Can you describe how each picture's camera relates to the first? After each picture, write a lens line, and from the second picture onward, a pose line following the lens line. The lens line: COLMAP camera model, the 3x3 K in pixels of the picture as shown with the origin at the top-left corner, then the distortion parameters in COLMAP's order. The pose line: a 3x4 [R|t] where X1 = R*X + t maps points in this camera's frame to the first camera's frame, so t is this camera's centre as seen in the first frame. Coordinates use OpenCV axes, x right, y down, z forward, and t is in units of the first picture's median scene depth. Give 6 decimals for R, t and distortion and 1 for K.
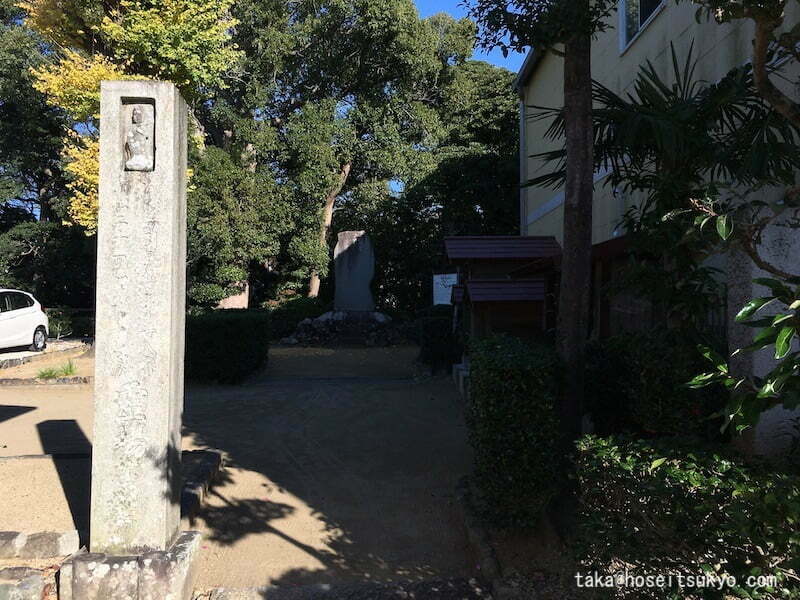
lens RADIAL K [[666.1, 0, 400.6], [0, 666.1, 301.2], [0, 0, 1]] dist [0.053045, -0.057776]
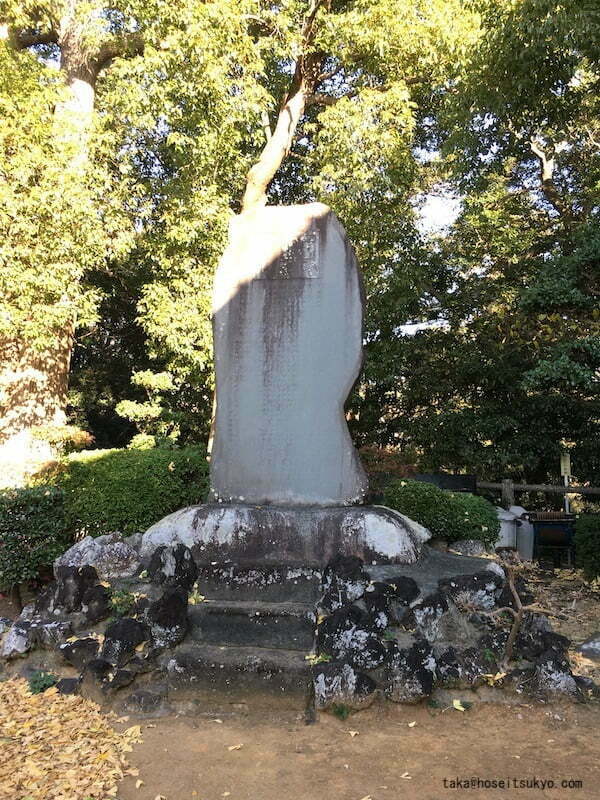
lens RADIAL K [[666.1, 0, 299.3], [0, 666.1, 401.1], [0, 0, 1]] dist [0.053045, -0.057776]
pose [[0.988995, -0.003466, -0.147911, -0.025007], [-0.004219, 0.998659, -0.051607, -0.012695], [0.147891, 0.051663, 0.987653, 0.738829]]
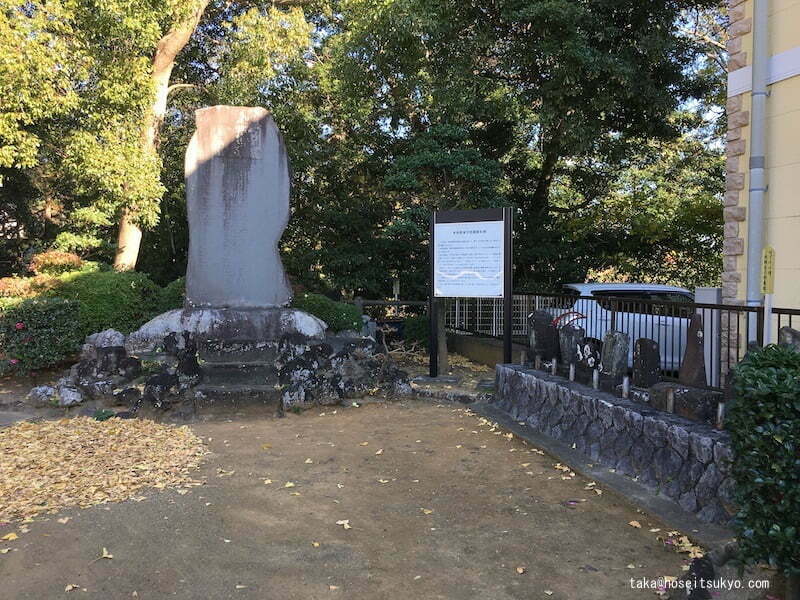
lens RADIAL K [[666.1, 0, 415.4], [0, 666.1, 304.8], [0, 0, 1]] dist [0.053045, -0.057776]
pose [[0.961119, 0.001327, 0.276131, -0.078613], [-0.016693, 0.998439, 0.053306, -0.010667], [-0.275629, -0.055843, 0.959641, 0.581840]]
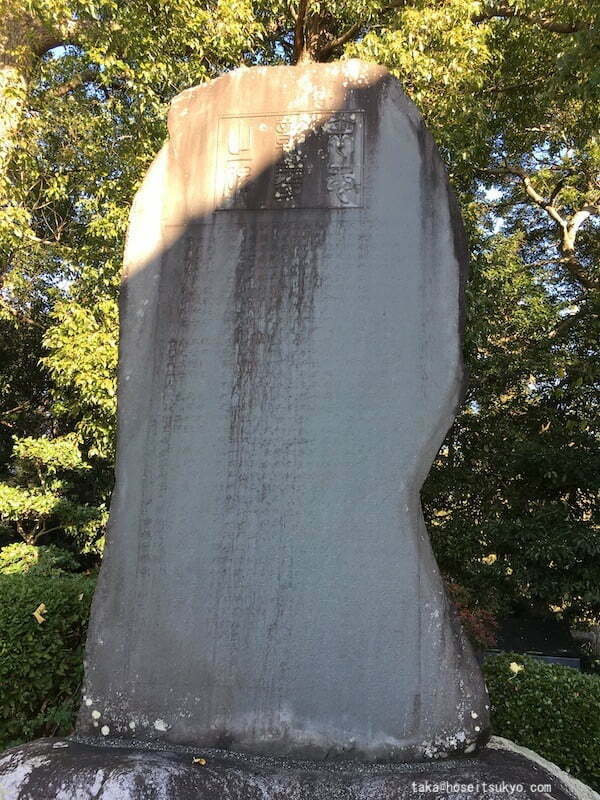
lens RADIAL K [[666.1, 0, 293.3], [0, 666.1, 407.0], [0, 0, 1]] dist [0.053045, -0.057776]
pose [[0.992489, 0.005849, -0.122197, -0.053930], [-0.030248, 0.979575, -0.198792, -0.016001], [0.118538, 0.200995, 0.972394, 0.889431]]
